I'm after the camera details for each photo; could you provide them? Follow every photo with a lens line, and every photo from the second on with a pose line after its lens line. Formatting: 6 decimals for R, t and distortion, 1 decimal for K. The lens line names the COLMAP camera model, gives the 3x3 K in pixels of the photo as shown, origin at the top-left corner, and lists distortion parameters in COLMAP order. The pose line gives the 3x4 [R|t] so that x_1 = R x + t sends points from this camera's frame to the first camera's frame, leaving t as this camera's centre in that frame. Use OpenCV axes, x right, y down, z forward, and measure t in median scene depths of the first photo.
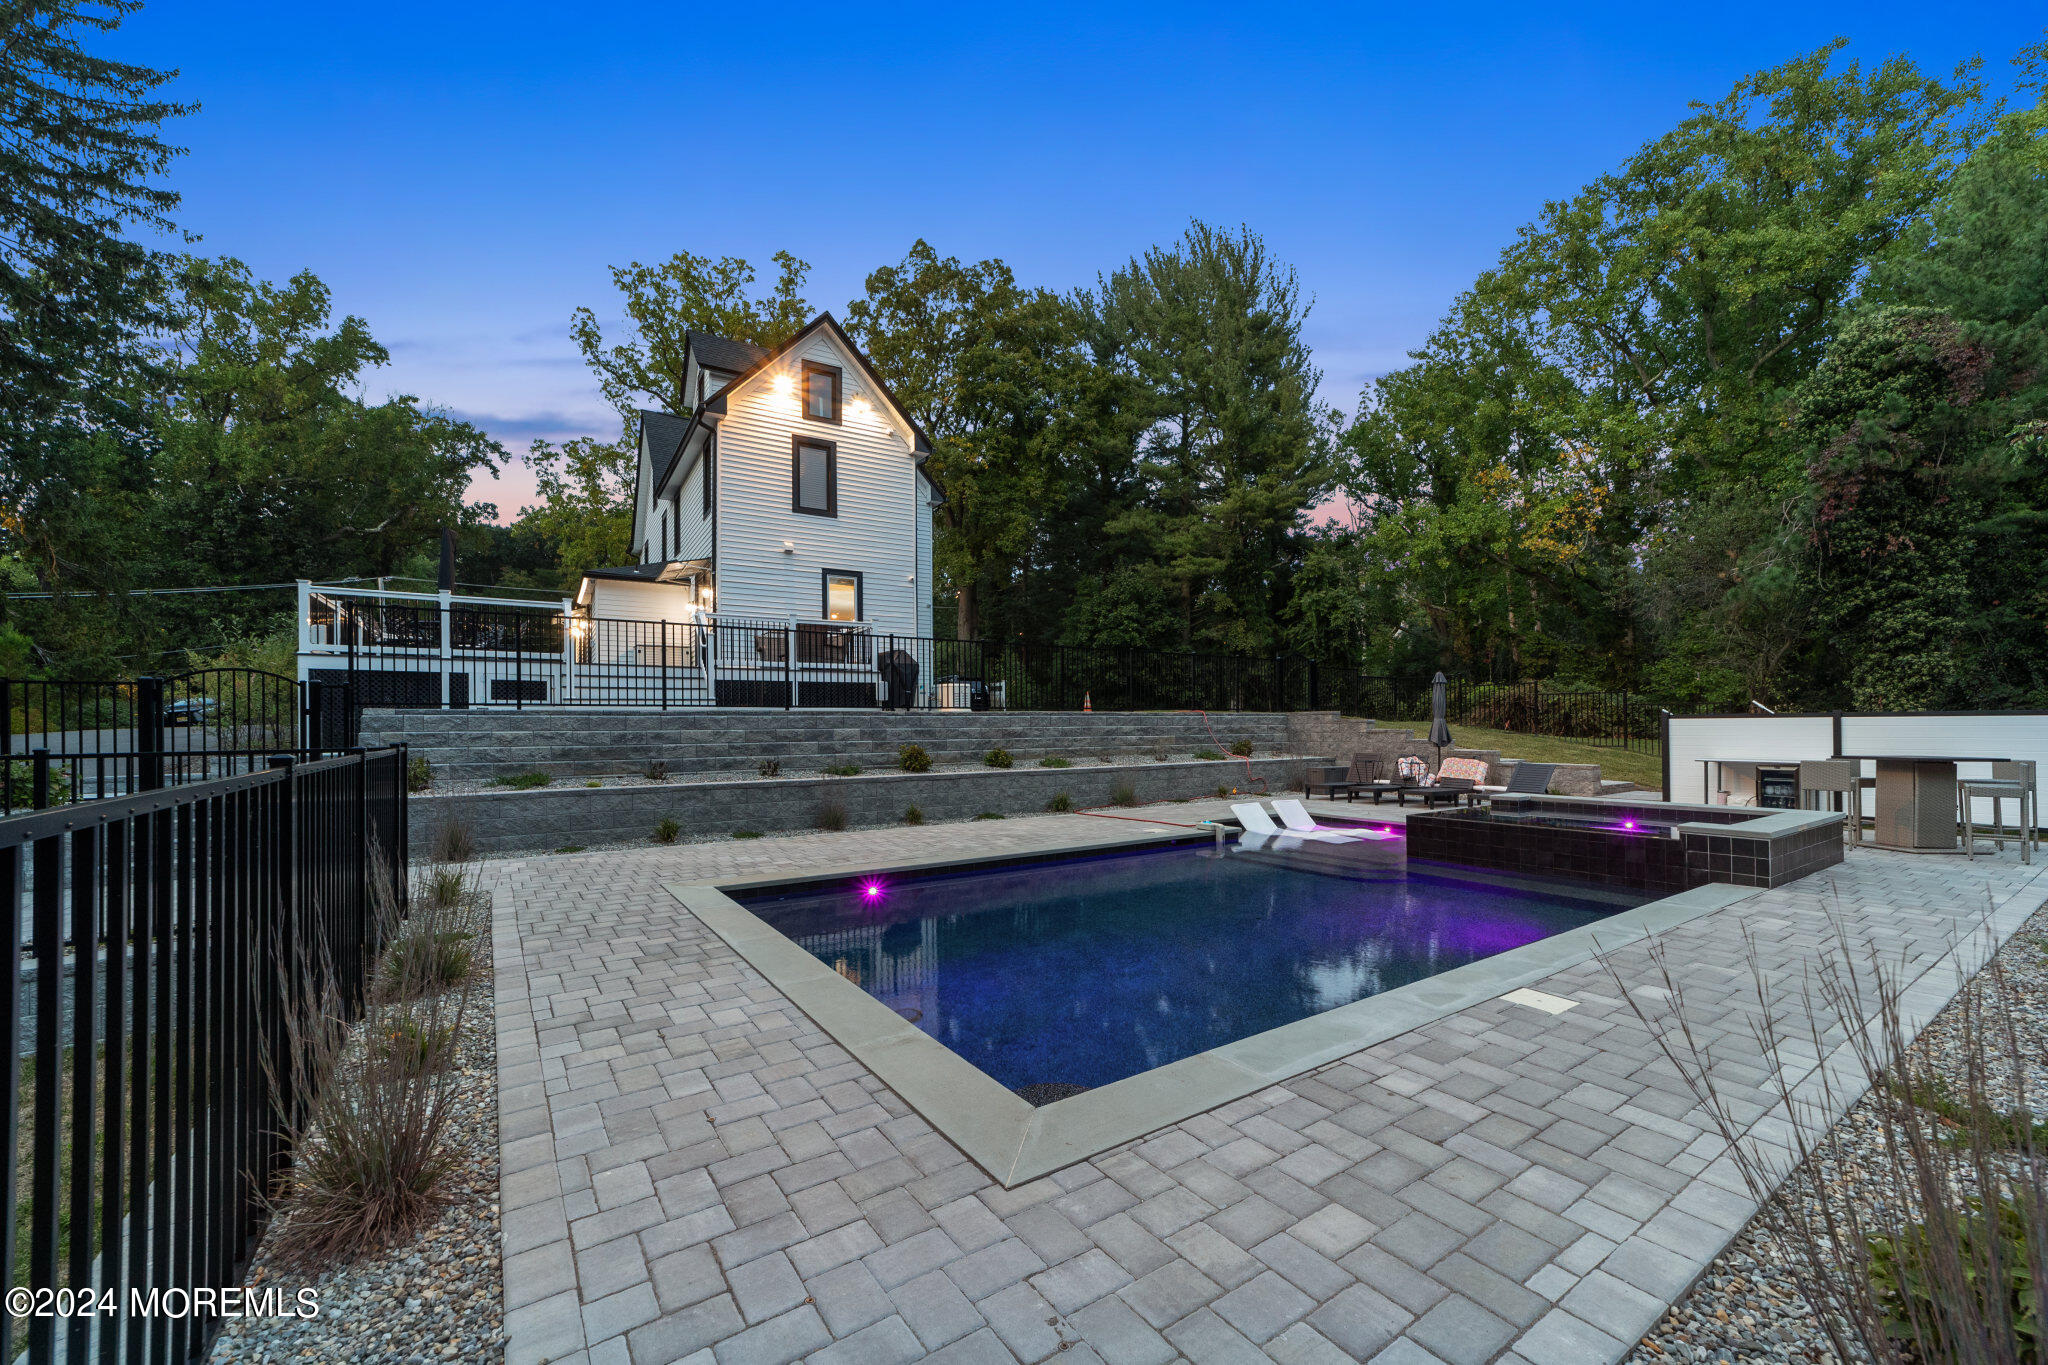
lens RADIAL K [[788.2, 0, 1012.0], [0, 788.2, 730.0], [0, 0, 1]] dist [-0.010614, 0.000058]
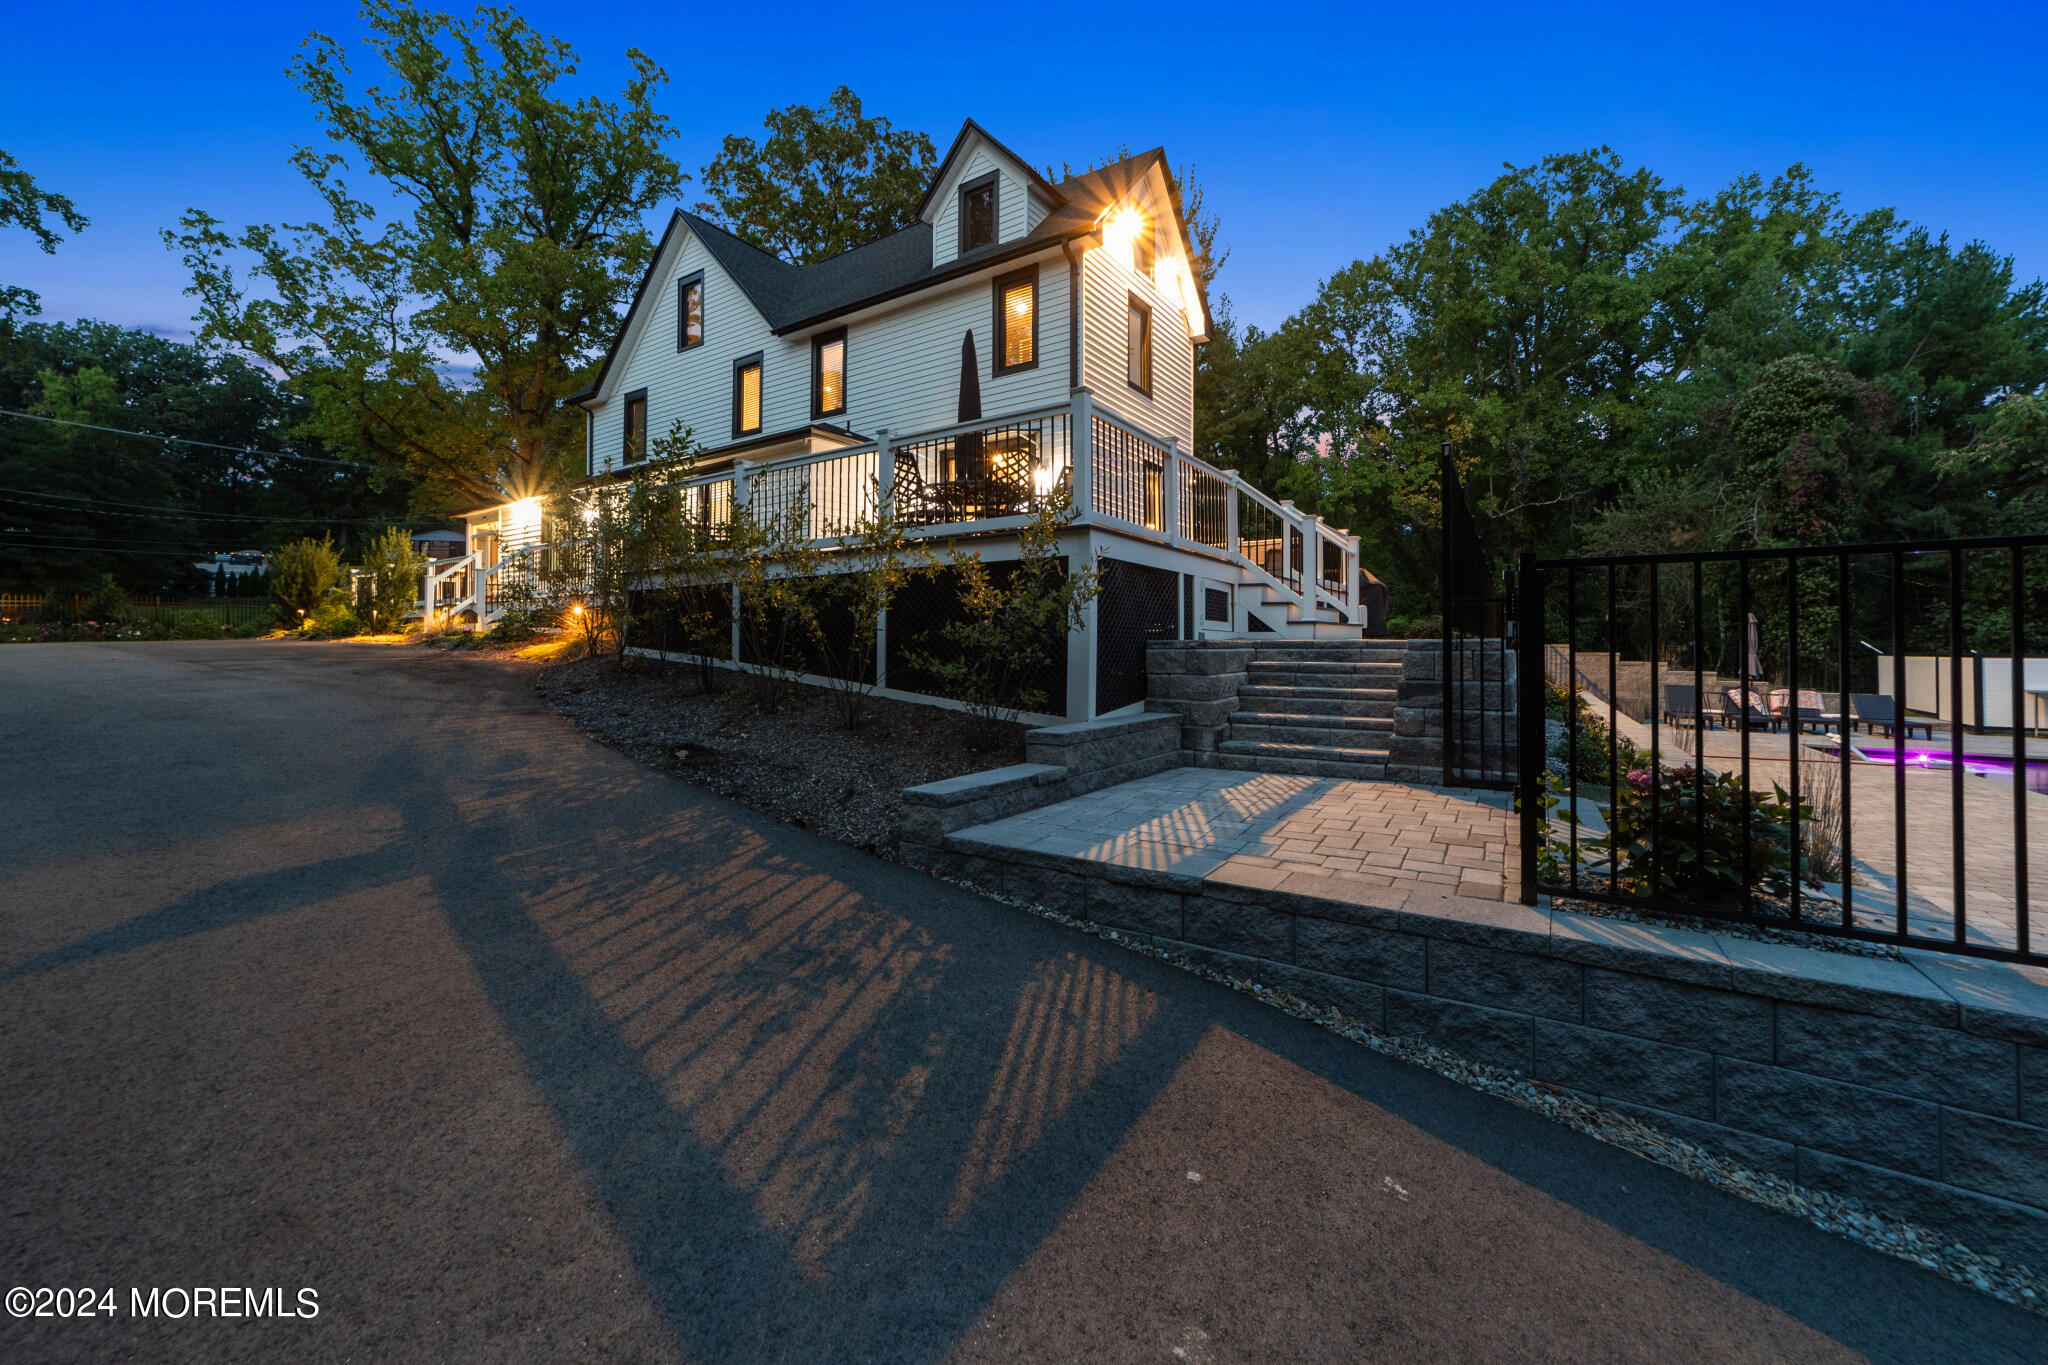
lens RADIAL K [[800.5, 0, 1023.7], [0, 800.5, 637.3], [0, 0, 1]] dist [-0.022492, 0.009497]
pose [[0.908300, 0.014116, 0.418081, -0.685277], [-0.006556, 0.999788, -0.019513, -0.007257], [-0.418267, 0.014983, 0.908200, 0.311572]]
